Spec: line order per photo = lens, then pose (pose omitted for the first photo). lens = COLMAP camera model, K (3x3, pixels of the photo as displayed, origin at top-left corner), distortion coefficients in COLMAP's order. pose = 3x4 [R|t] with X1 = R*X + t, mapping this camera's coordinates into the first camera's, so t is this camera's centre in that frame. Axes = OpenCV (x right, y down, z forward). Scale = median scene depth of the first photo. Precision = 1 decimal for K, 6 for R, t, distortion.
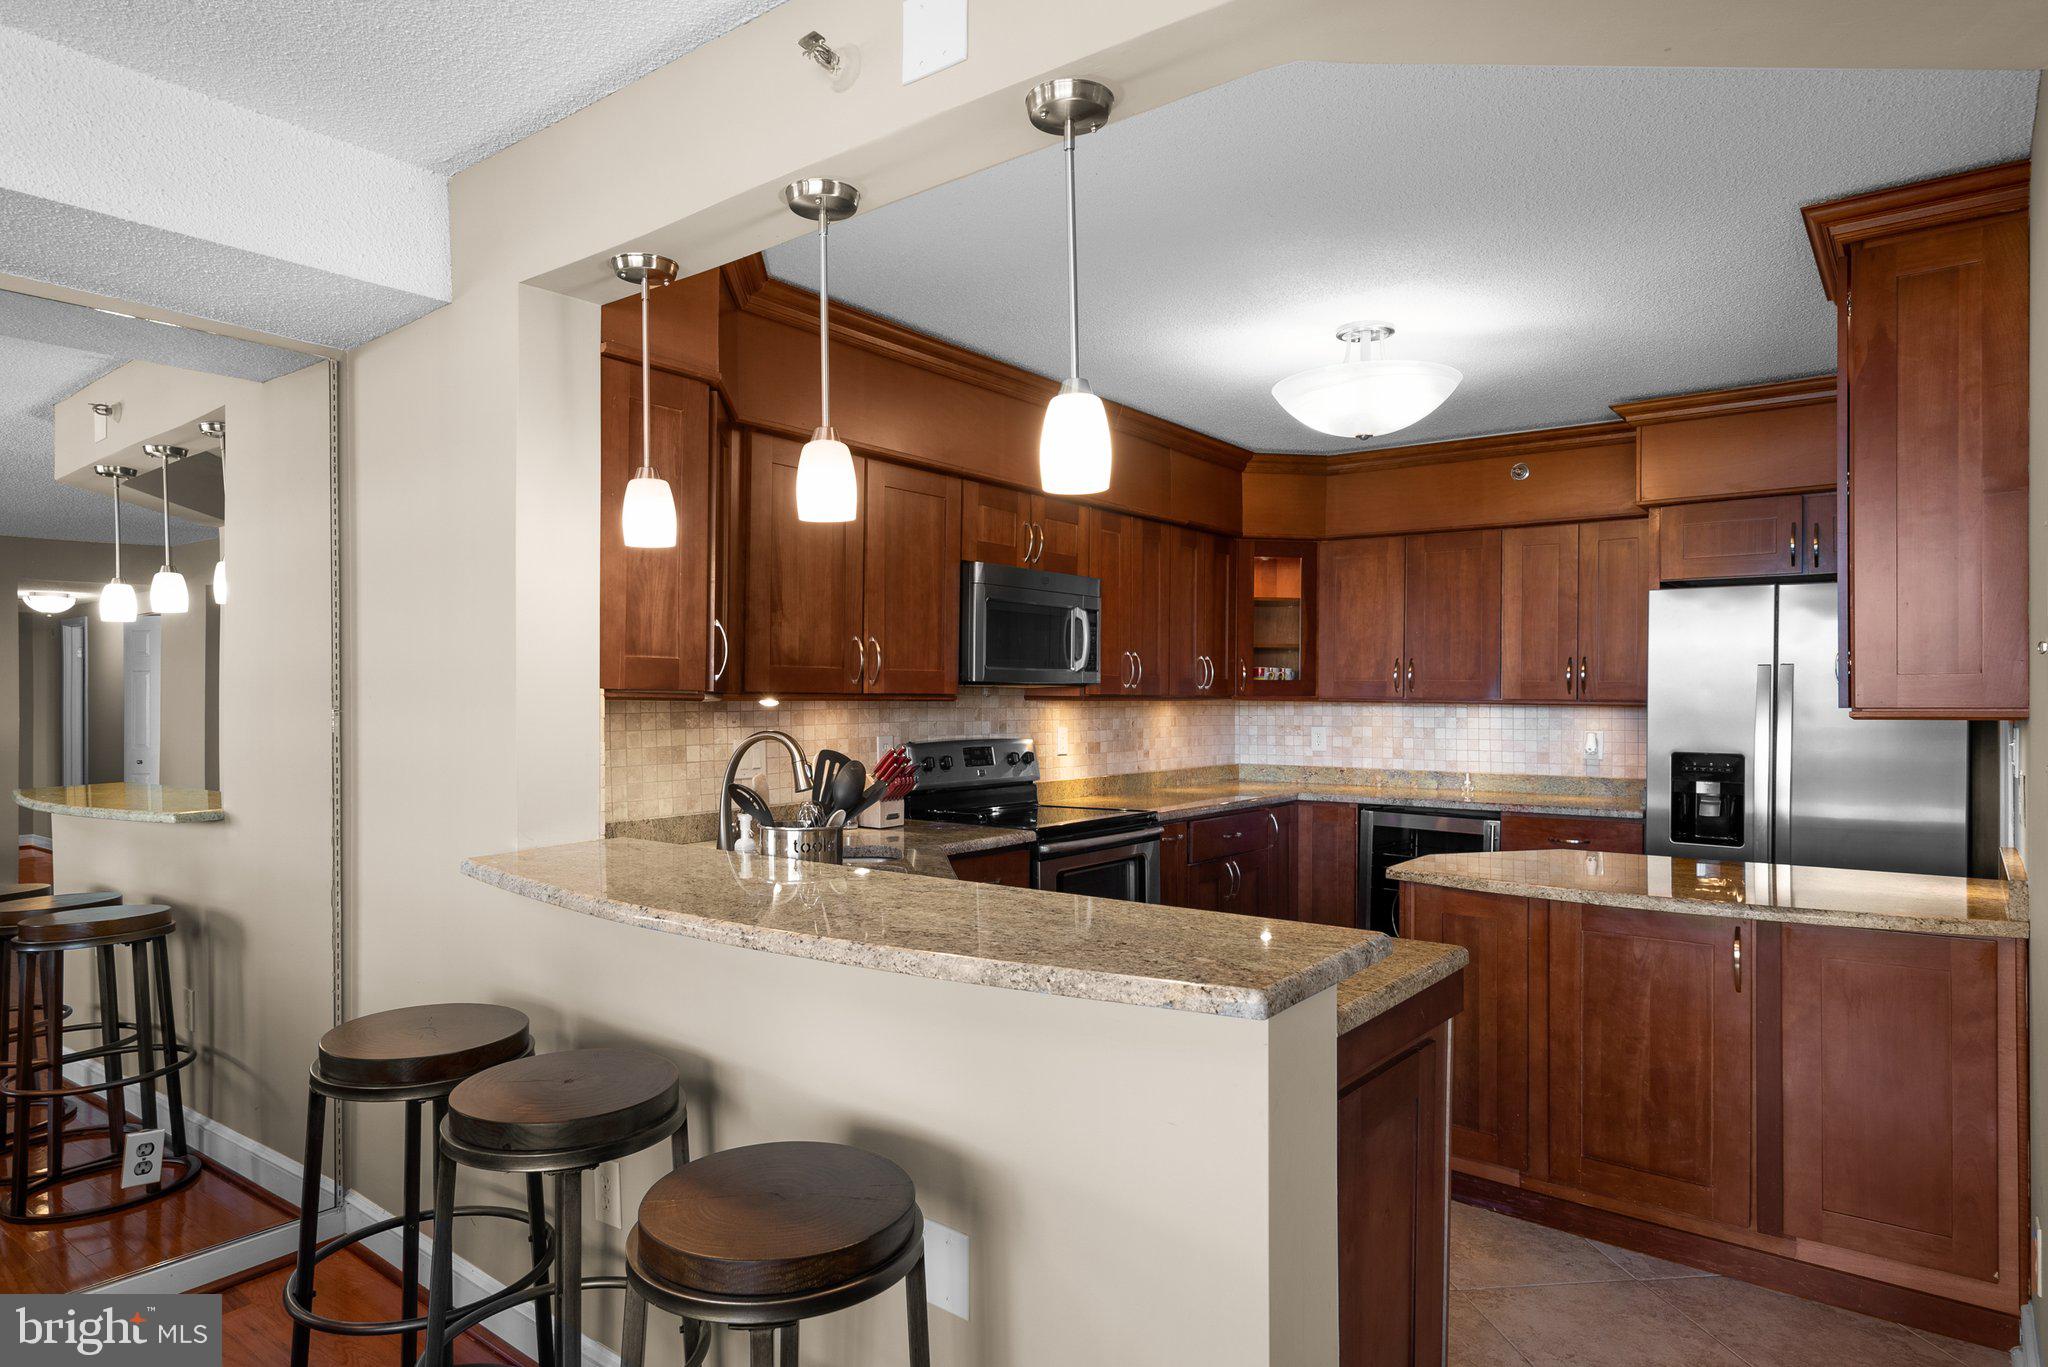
lens RADIAL K [[1191.7, 0, 1025.5], [0, 1191.7, 699.3], [0, 0, 1]] dist [0.022459, -0.000626]
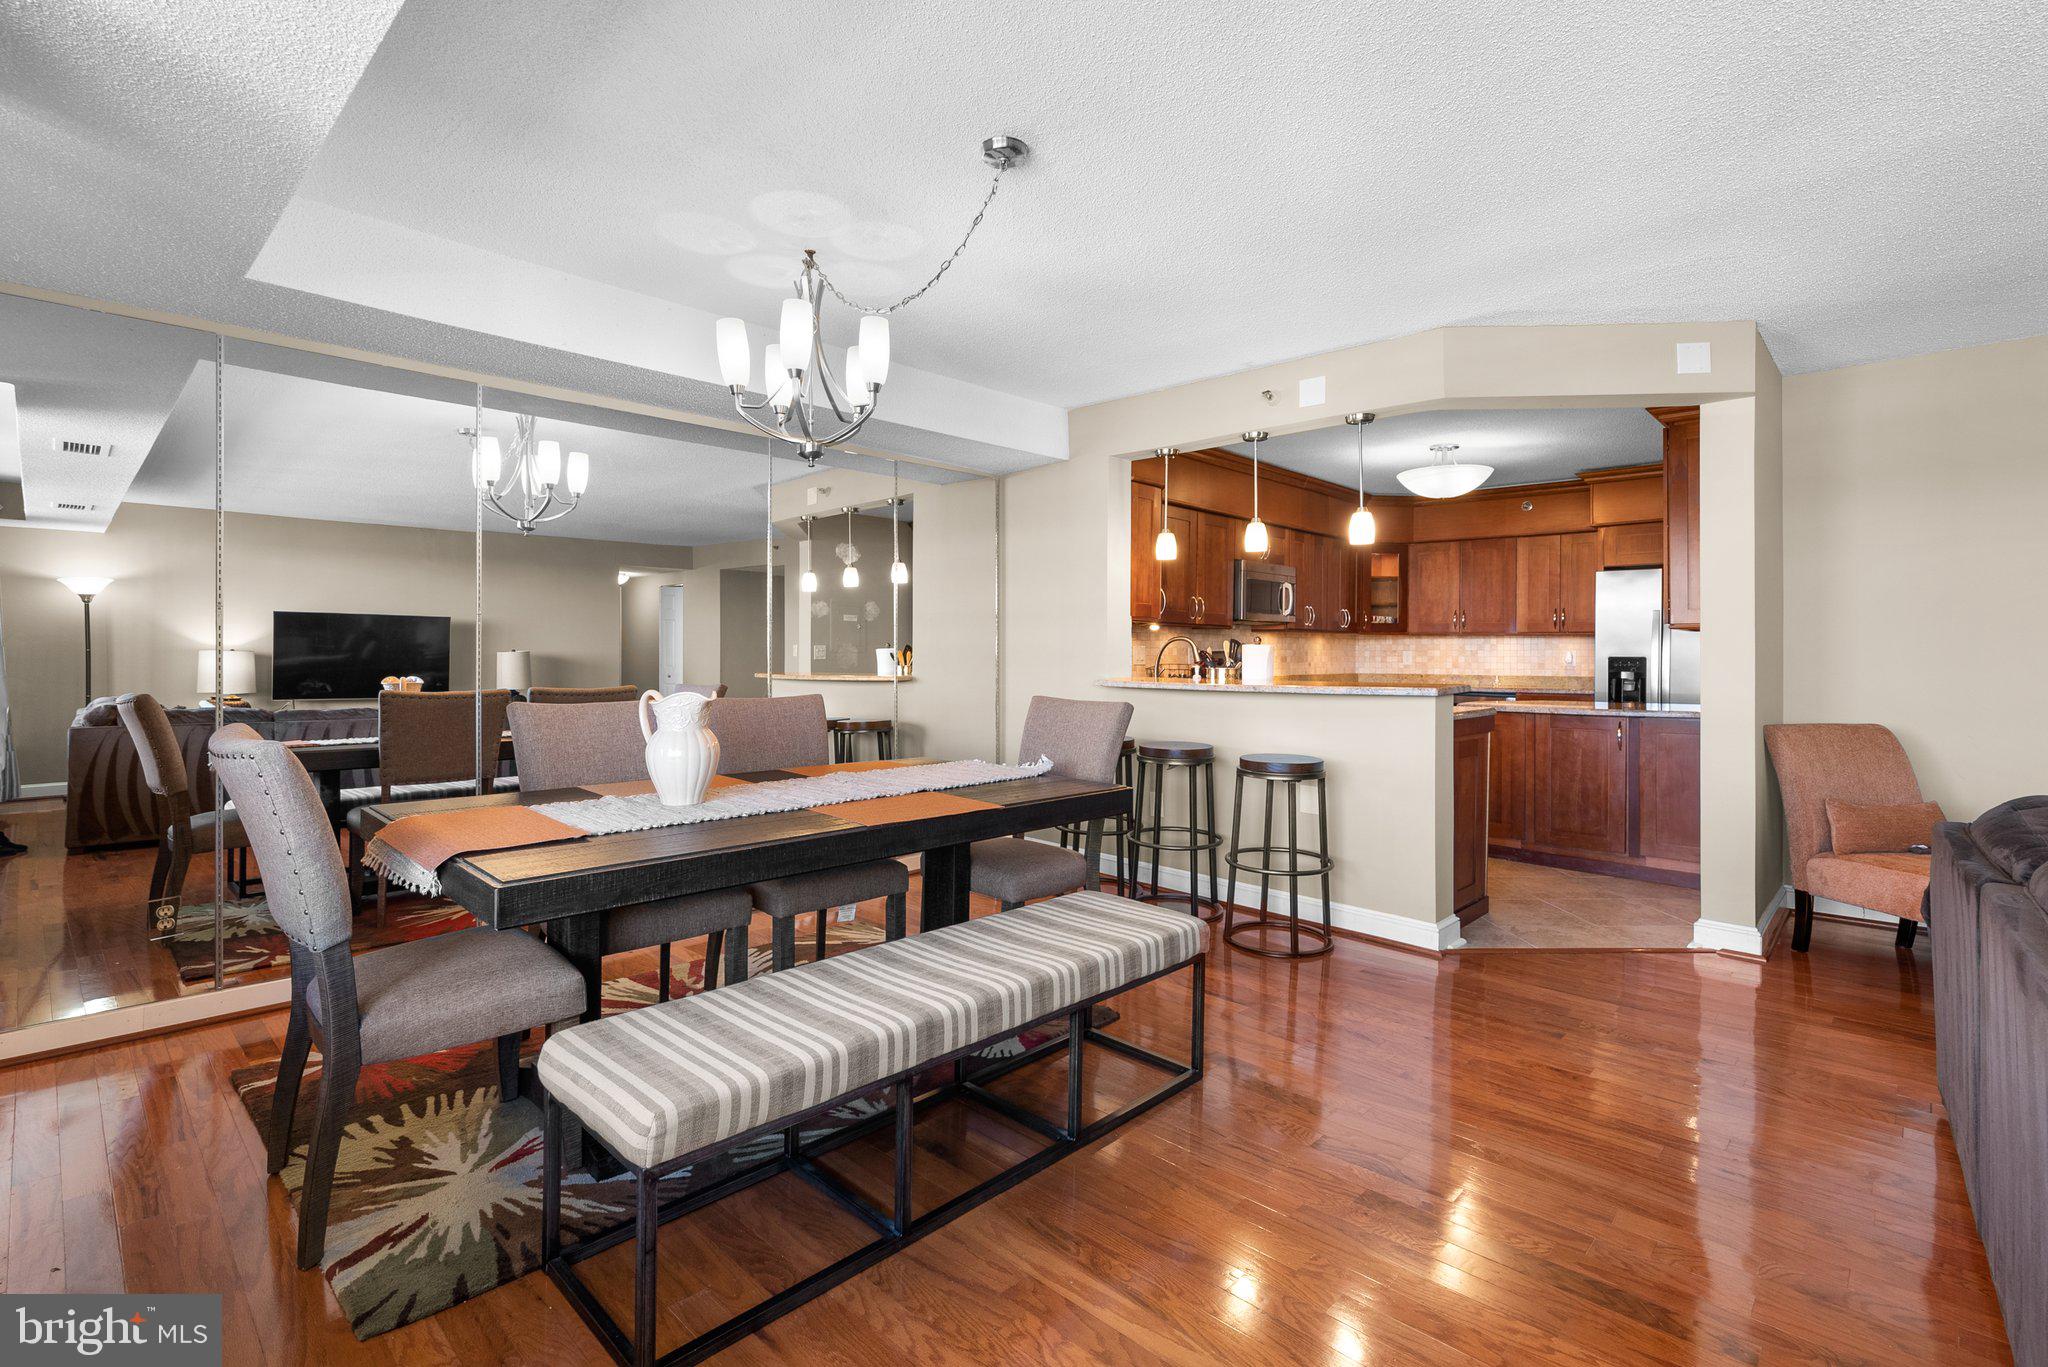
lens RADIAL K [[968.0, 0, 1022.4], [0, 968.0, 652.1], [0, 0, 1]] dist [-0.001071, -0.000122]
pose [[0.994699, 0.001046, -0.102825, -0.208807], [-0.001830, 0.999970, -0.007531, 0.046149], [0.102814, 0.007680, 0.994671, -0.571476]]
